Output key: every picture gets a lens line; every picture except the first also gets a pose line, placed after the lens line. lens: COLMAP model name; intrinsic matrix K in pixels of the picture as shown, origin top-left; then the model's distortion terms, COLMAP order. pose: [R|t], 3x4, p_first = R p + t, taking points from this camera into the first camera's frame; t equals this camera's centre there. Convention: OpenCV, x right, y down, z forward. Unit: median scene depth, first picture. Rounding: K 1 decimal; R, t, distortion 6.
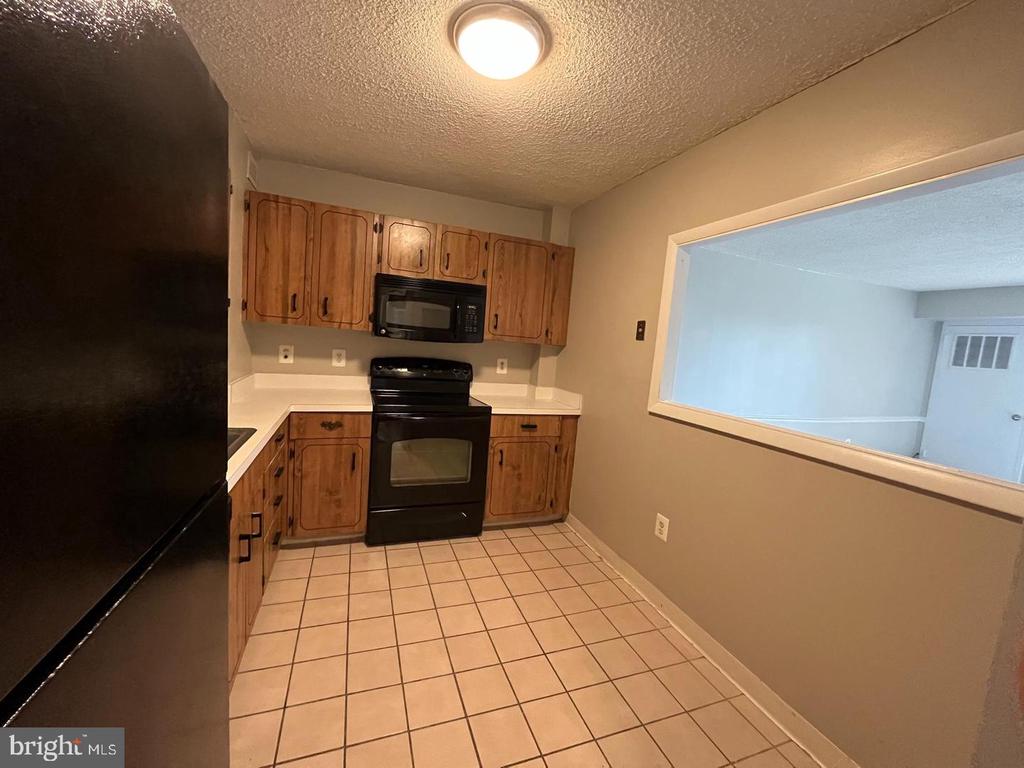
lens RADIAL K [[411.6, 0, 512.0], [0, 411.6, 384.0], [0, 0, 1]] dist [0.000615, -0.000008]
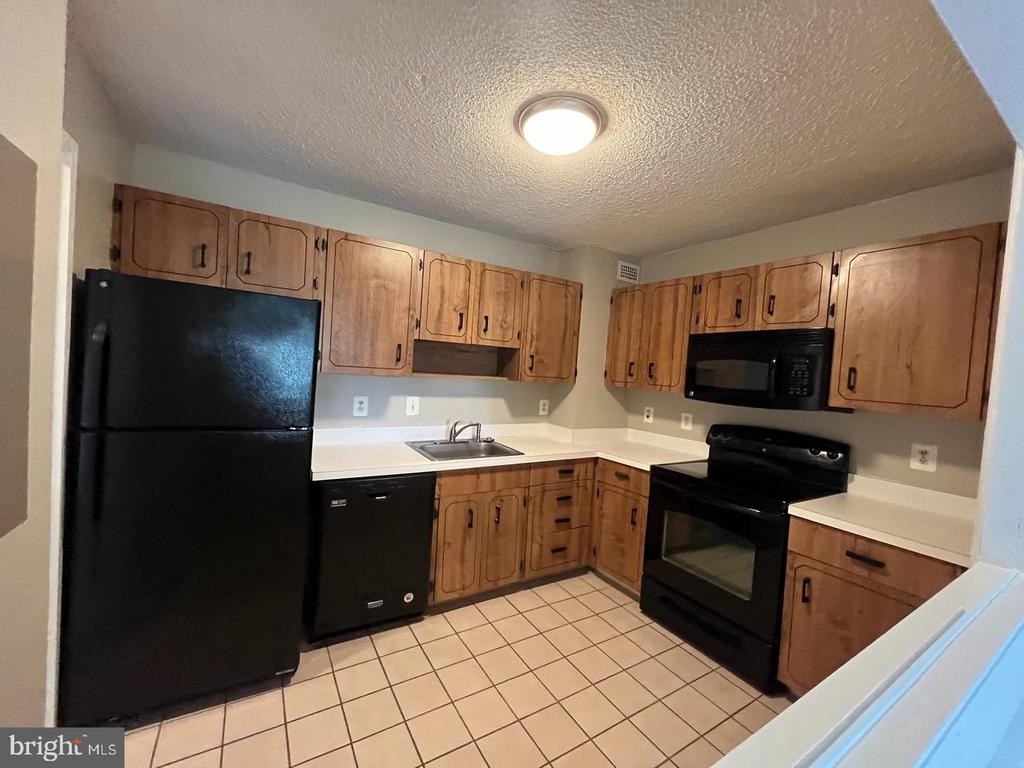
lens RADIAL K [[416.5, 0, 508.0], [0, 416.5, 386.8], [0, 0, 1]] dist [-0.000512, -0.000039]
pose [[0.197937, -0.024881, -0.979899, 0.521123], [-0.155372, 0.986243, -0.056427, -0.022302], [0.967822, 0.163418, 0.191348, 0.389223]]
